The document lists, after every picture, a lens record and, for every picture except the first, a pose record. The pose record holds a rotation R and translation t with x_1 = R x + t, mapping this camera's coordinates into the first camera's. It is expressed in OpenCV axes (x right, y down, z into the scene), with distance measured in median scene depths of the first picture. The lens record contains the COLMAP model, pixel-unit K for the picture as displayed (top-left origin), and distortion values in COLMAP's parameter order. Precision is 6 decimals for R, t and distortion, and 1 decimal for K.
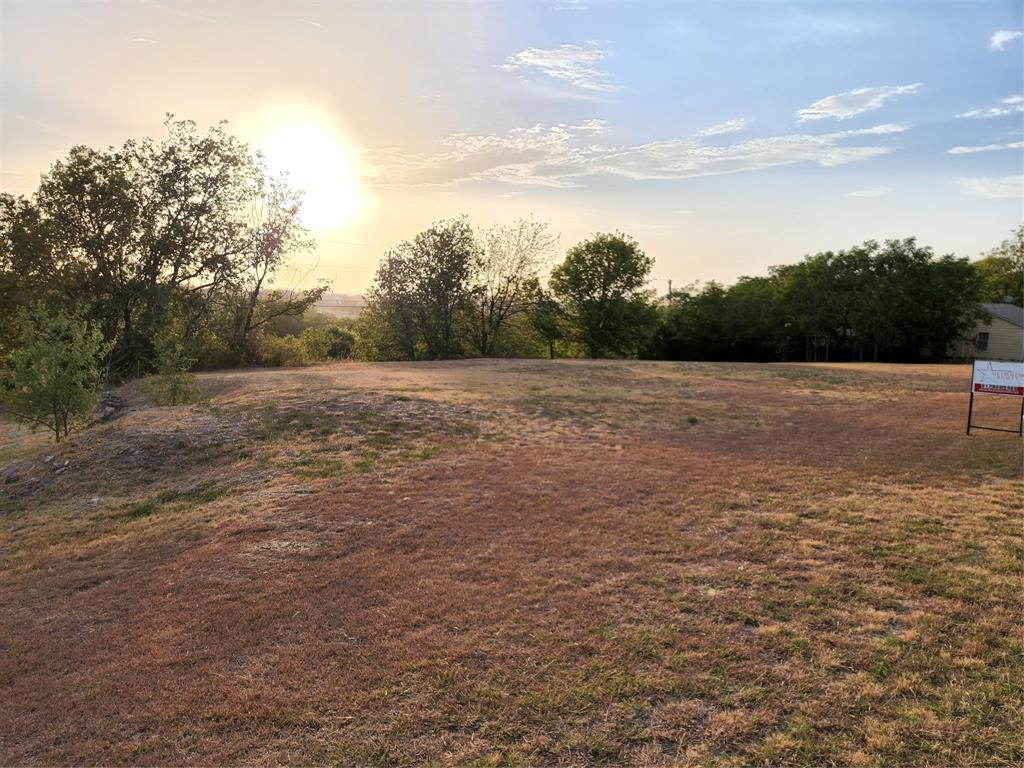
lens RADIAL K [[640.8, 0, 512.0], [0, 640.8, 384.0], [0, 0, 1]] dist [0.001867, -0.031739]
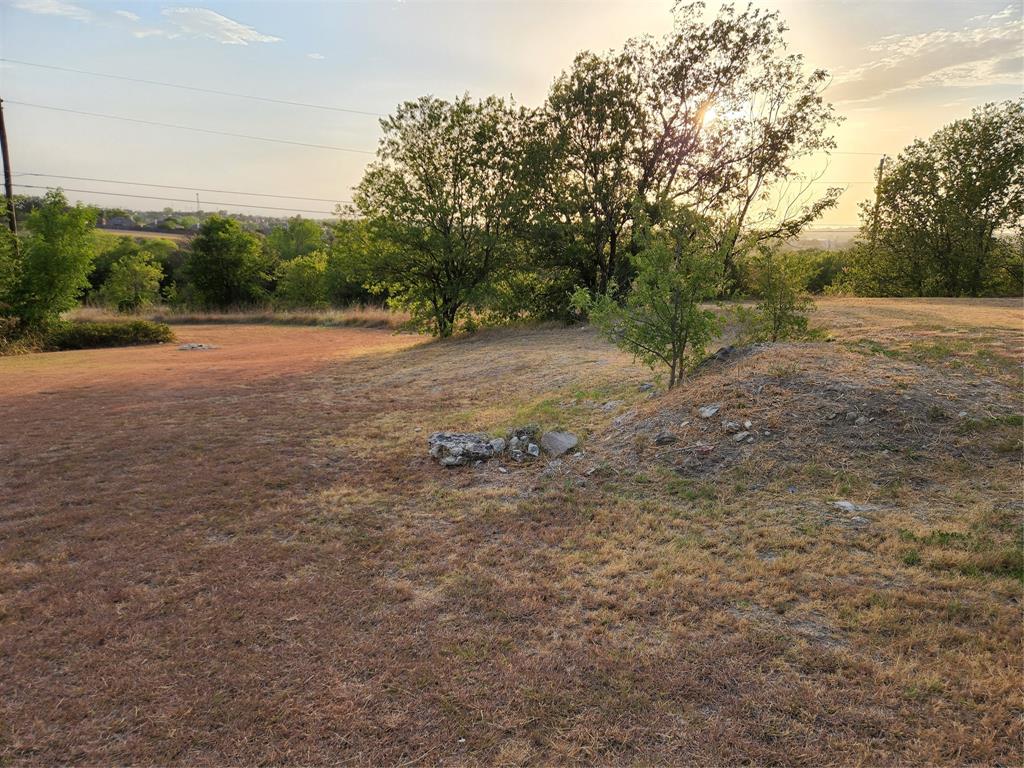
lens RADIAL K [[640.8, 0, 512.0], [0, 640.8, 384.0], [0, 0, 1]] dist [0.001867, -0.031739]
pose [[0.833095, 0.093888, -0.545104, -0.138306], [-0.043616, 0.993571, 0.104471, 0.007398], [0.551408, -0.063259, 0.831834, 0.088821]]
